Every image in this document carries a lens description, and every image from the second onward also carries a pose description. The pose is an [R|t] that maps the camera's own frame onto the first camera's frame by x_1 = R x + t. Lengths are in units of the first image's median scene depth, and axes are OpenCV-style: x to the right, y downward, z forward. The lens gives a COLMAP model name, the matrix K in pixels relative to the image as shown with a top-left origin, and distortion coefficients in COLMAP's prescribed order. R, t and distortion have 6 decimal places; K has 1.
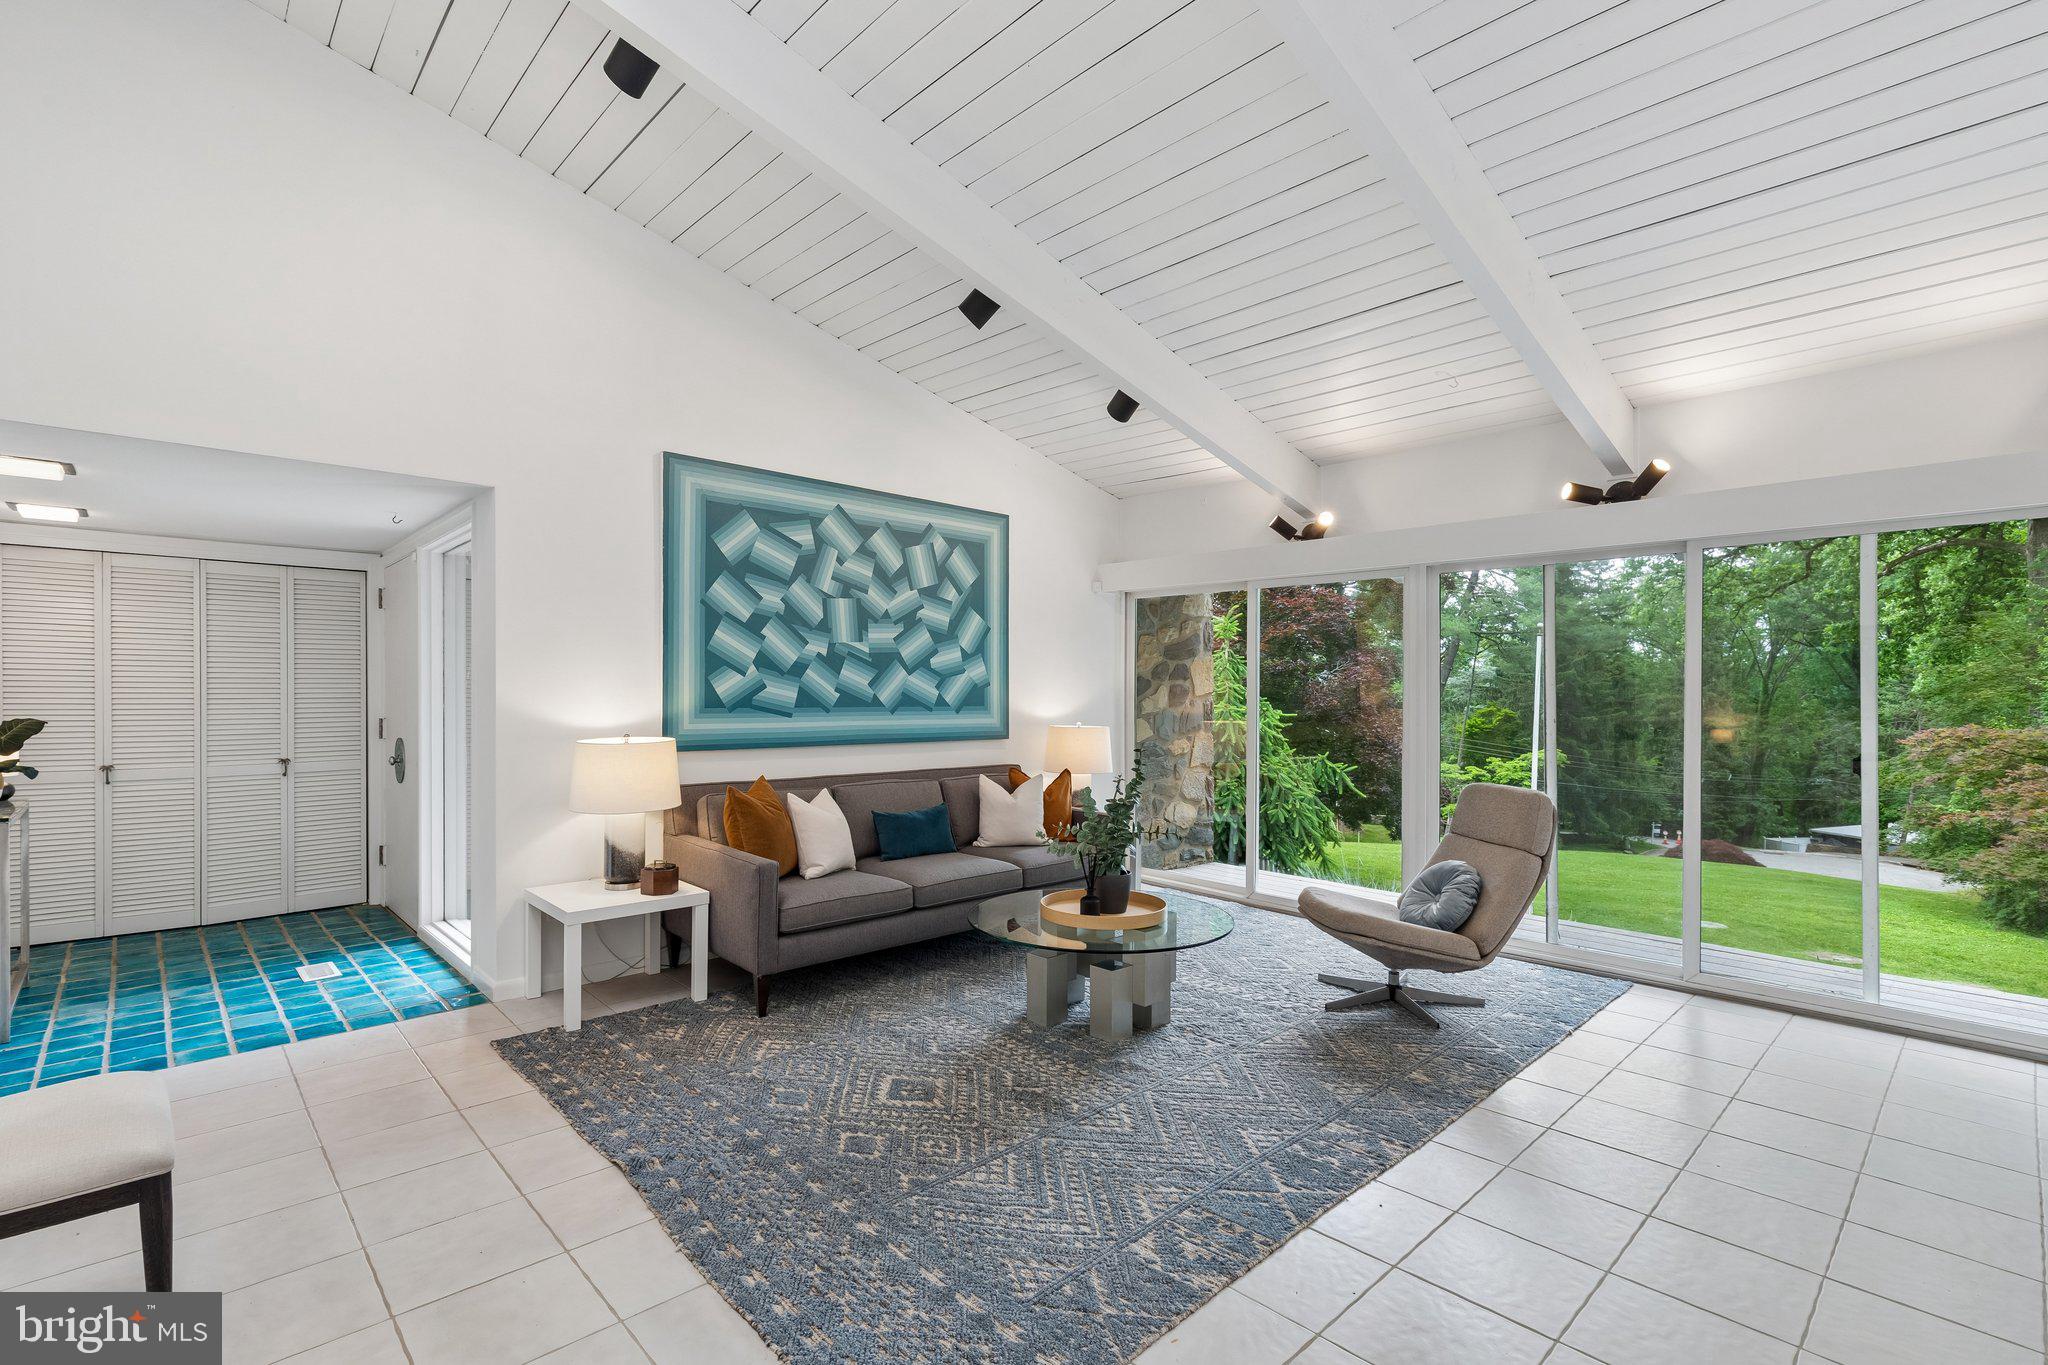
lens RADIAL K [[938.7, 0, 1024.0], [0, 938.7, 682.5], [0, 0, 1]] dist [0.007871, 0.000074]
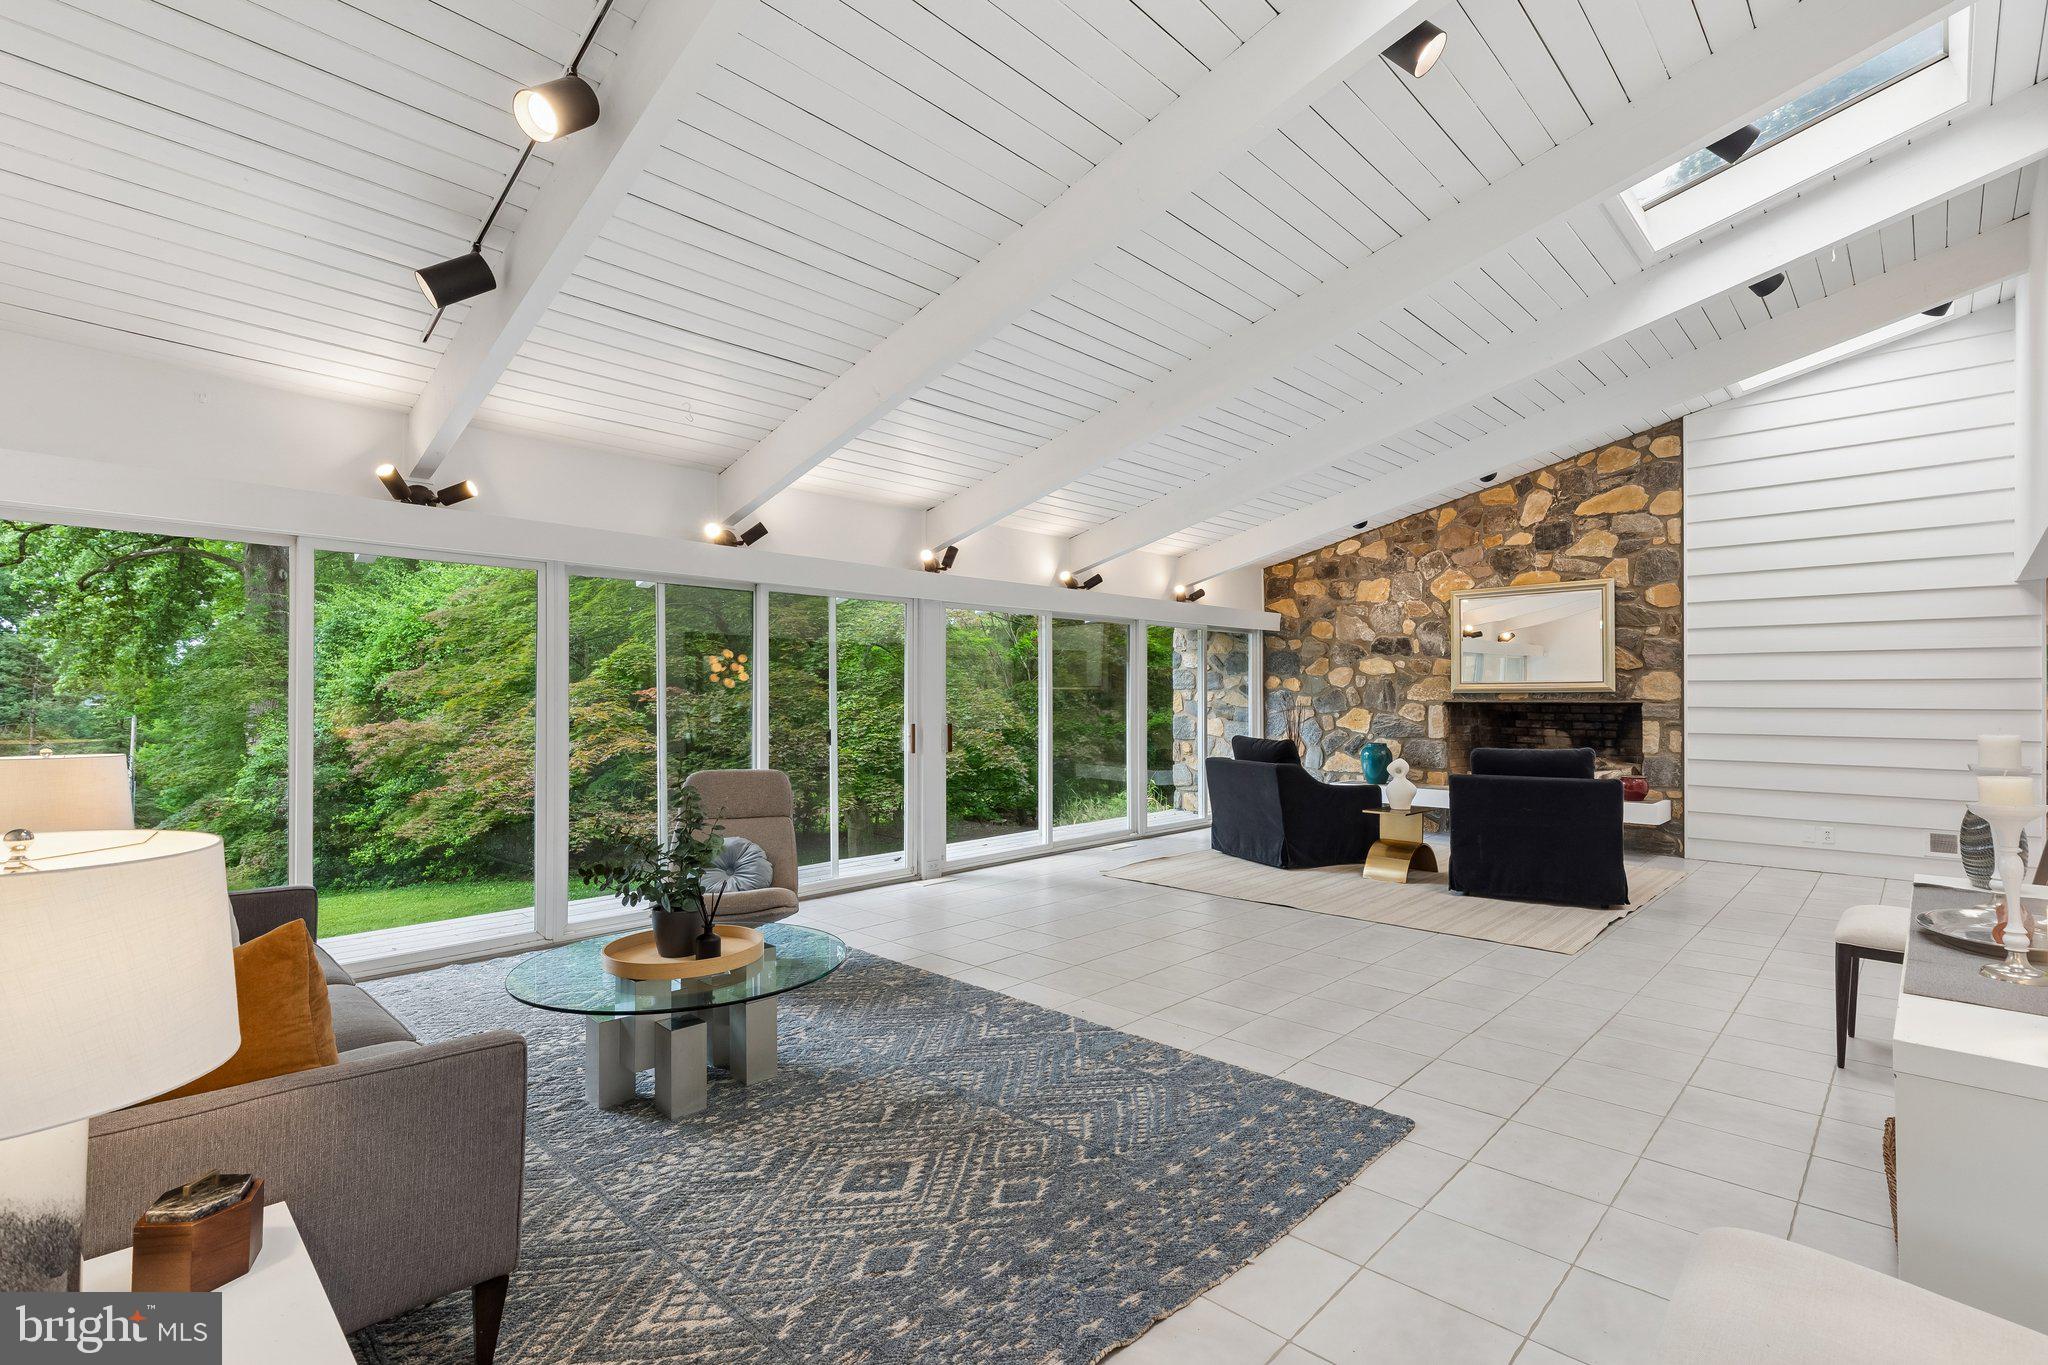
lens RADIAL K [[954.2, 0, 1024.0], [0, 954.2, 682.5], [0, 0, 1]] dist [0.000131, 0.000091]
pose [[-0.054378, 0.010454, 0.998466, -0.946168], [-0.009891, 0.999890, -0.011007, 0.011335], [-0.998471, -0.010474, -0.054268, 0.909390]]
